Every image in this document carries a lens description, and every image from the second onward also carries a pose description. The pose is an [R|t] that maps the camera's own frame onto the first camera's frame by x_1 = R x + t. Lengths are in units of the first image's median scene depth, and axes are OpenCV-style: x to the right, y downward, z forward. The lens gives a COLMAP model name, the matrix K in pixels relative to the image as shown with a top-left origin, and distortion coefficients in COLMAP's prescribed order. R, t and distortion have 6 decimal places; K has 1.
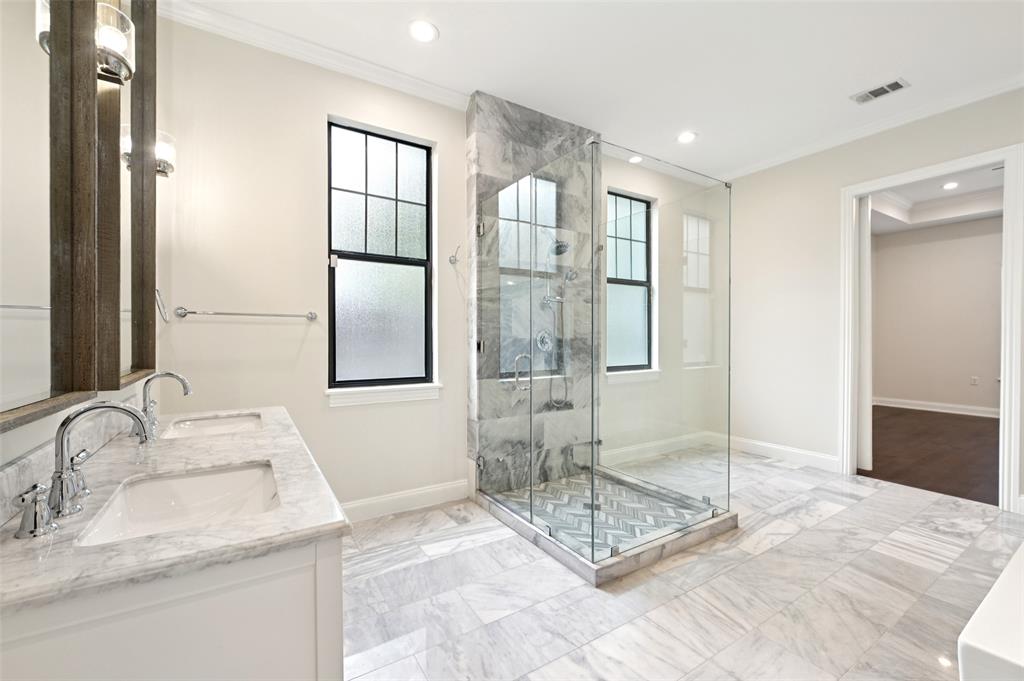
lens RADIAL K [[413.7, 0, 505.3], [0, 413.7, 336.5], [0, 0, 1]] dist [-0.007389, 0.000359]
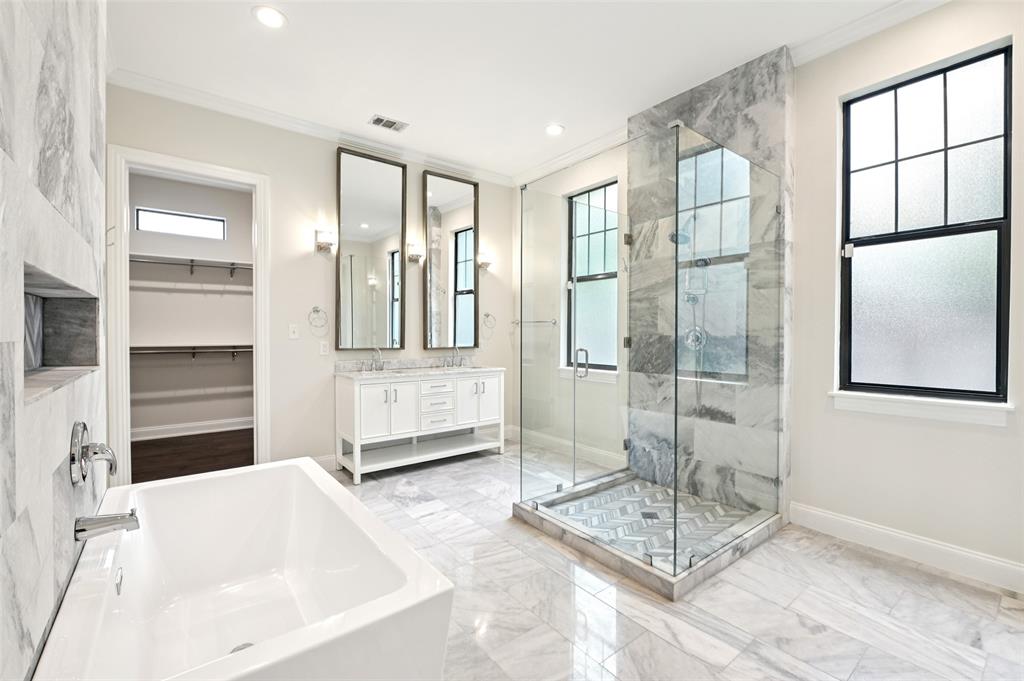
lens RADIAL K [[426.1, 0, 511.9], [0, 426.1, 340.4], [0, 0, 1]] dist [-0.022830, 0.000178]
pose [[0.111333, 0.008585, -0.993746, 1.017143], [-0.008661, 0.999933, 0.007669, 0.012174], [0.993745, 0.007753, 0.111400, 0.527787]]
